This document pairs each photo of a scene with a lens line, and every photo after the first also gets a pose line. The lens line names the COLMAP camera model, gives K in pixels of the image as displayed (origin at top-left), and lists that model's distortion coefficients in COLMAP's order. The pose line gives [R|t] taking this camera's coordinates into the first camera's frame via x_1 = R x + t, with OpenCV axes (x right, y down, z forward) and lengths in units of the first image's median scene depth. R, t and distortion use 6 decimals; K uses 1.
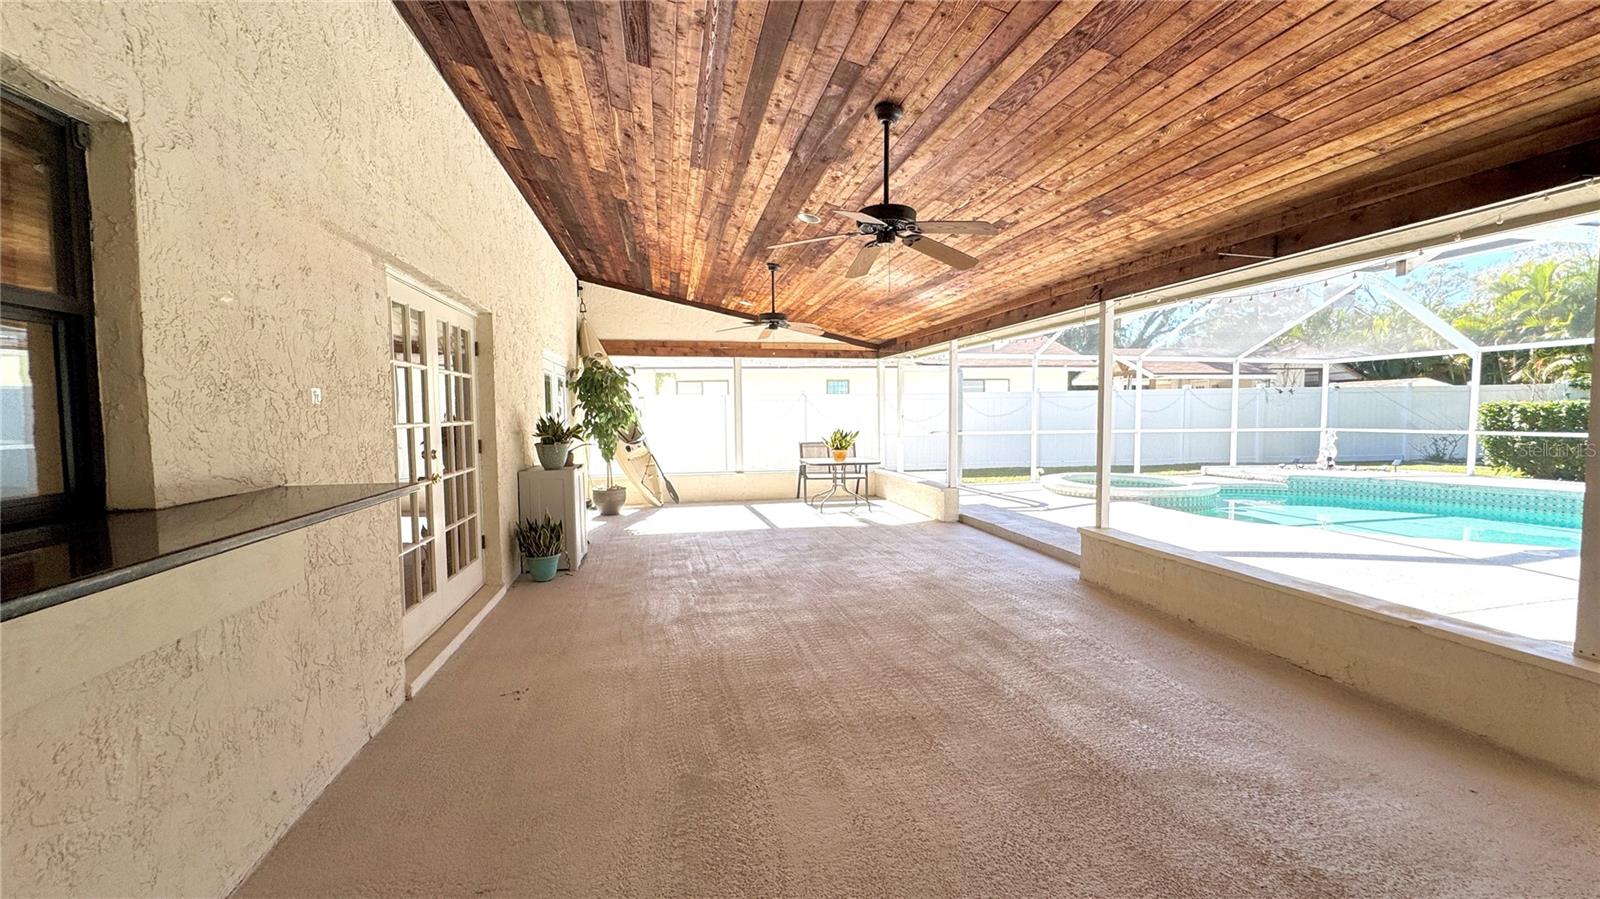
lens RADIAL K [[627.7, 0, 798.8], [0, 627.7, 448.1], [0, 0, 1]] dist [0.001908, 0.000020]
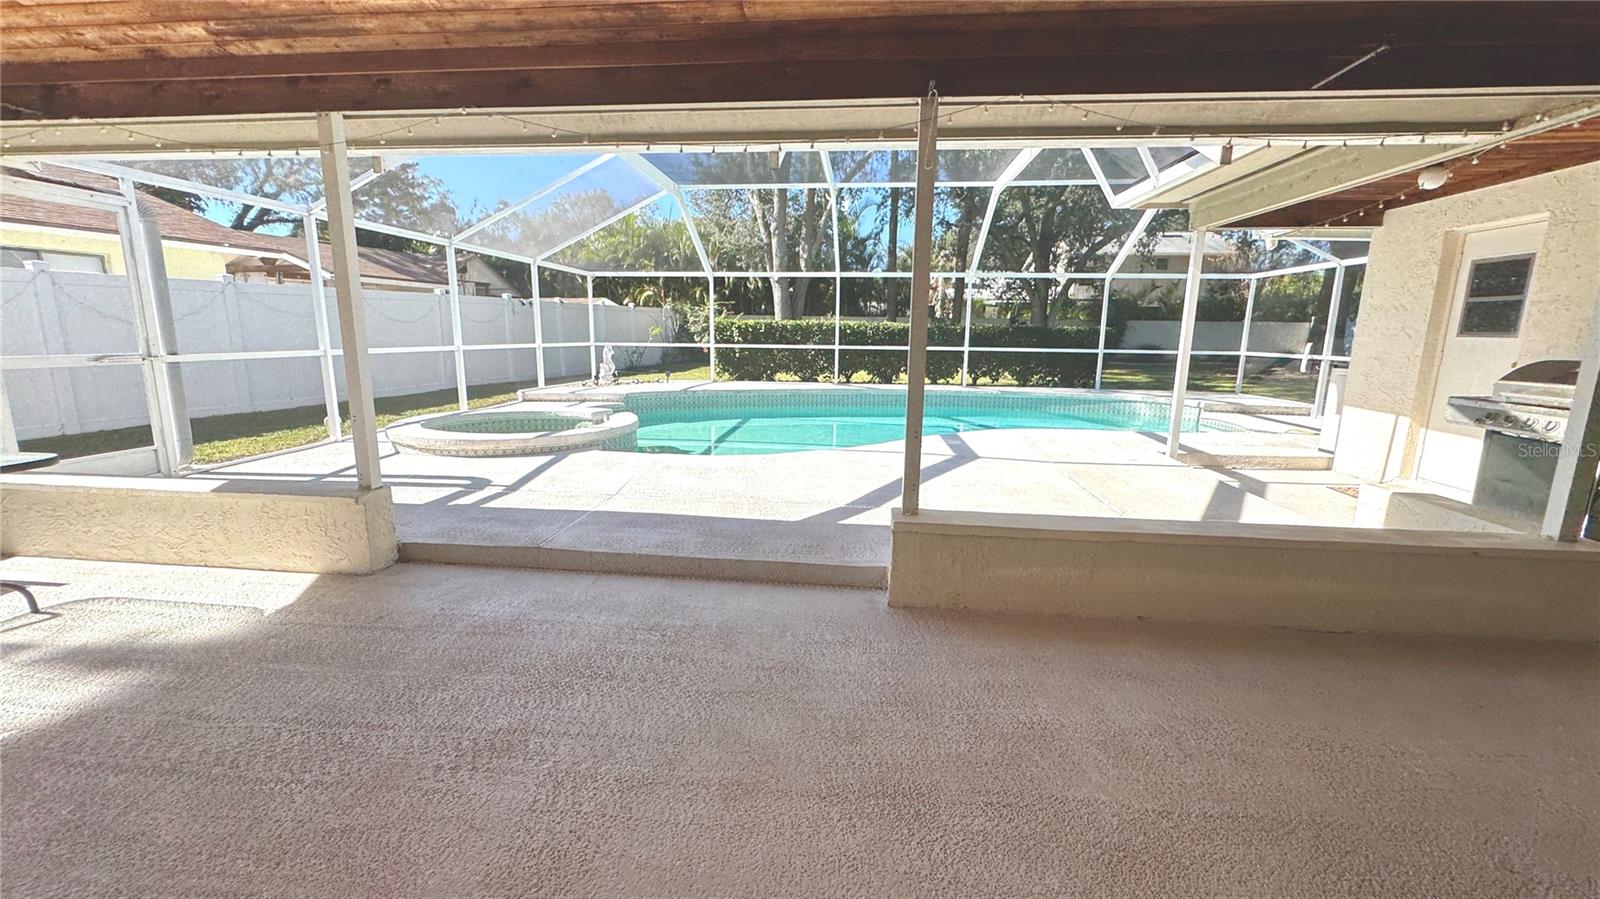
lens RADIAL K [[627.7, 0, 800.3], [0, 627.7, 448.5], [0, 0, 1]] dist [0.001908, 0.000020]
pose [[0.296084, -0.166340, 0.940566, -0.052347], [0.039945, 0.986014, 0.161803, -0.017936], [-0.954326, -0.010336, 0.298588, 0.494897]]
